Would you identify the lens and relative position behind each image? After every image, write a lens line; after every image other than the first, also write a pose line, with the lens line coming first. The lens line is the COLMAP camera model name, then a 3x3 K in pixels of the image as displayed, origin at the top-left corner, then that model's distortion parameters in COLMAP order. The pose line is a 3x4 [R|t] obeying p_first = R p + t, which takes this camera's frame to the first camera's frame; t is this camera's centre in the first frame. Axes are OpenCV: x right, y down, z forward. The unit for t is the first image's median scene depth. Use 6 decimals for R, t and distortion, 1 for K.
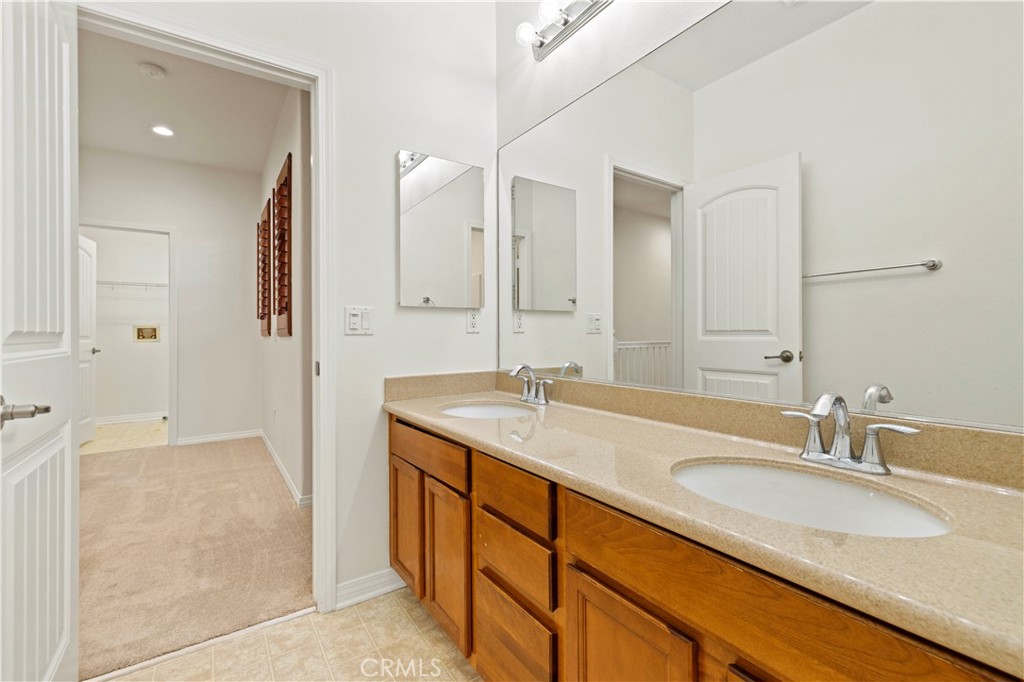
lens RADIAL K [[438.3, 0, 513.1], [0, 438.3, 332.7], [0, 0, 1]] dist [0.003990, -0.000274]
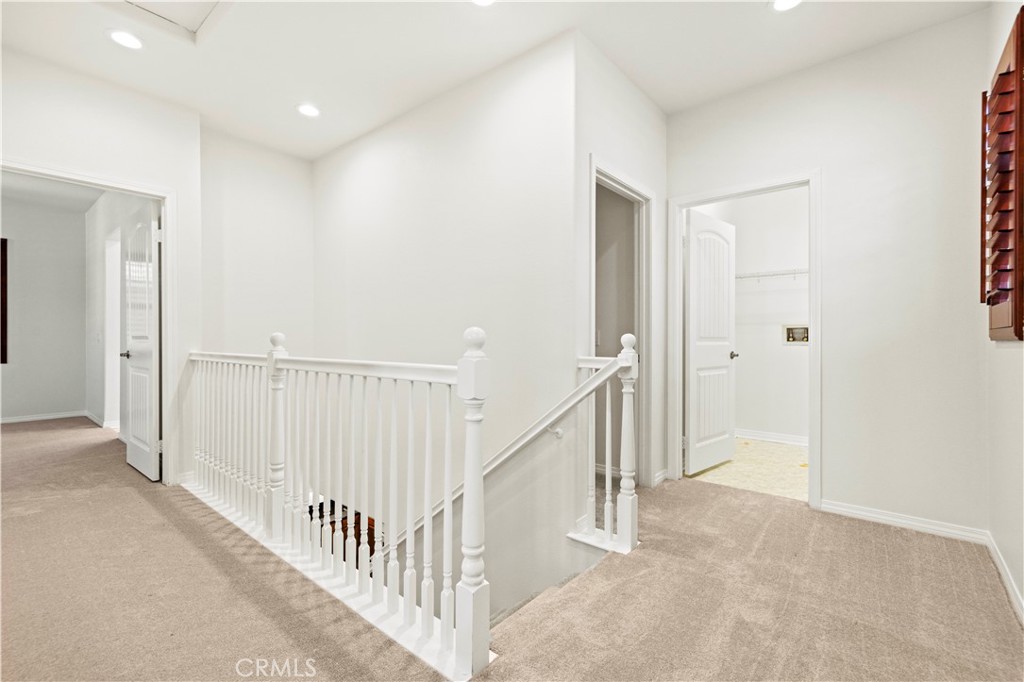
lens RADIAL K [[438.3, 0, 513.6], [0, 438.3, 335.7], [0, 0, 1]] dist [0.003990, -0.000274]
pose [[0.244568, 0.003022, -0.969627, -0.237528], [0.001704, 0.999992, 0.003547, 0.000191], [0.969631, -0.002520, 0.244561, 0.383846]]
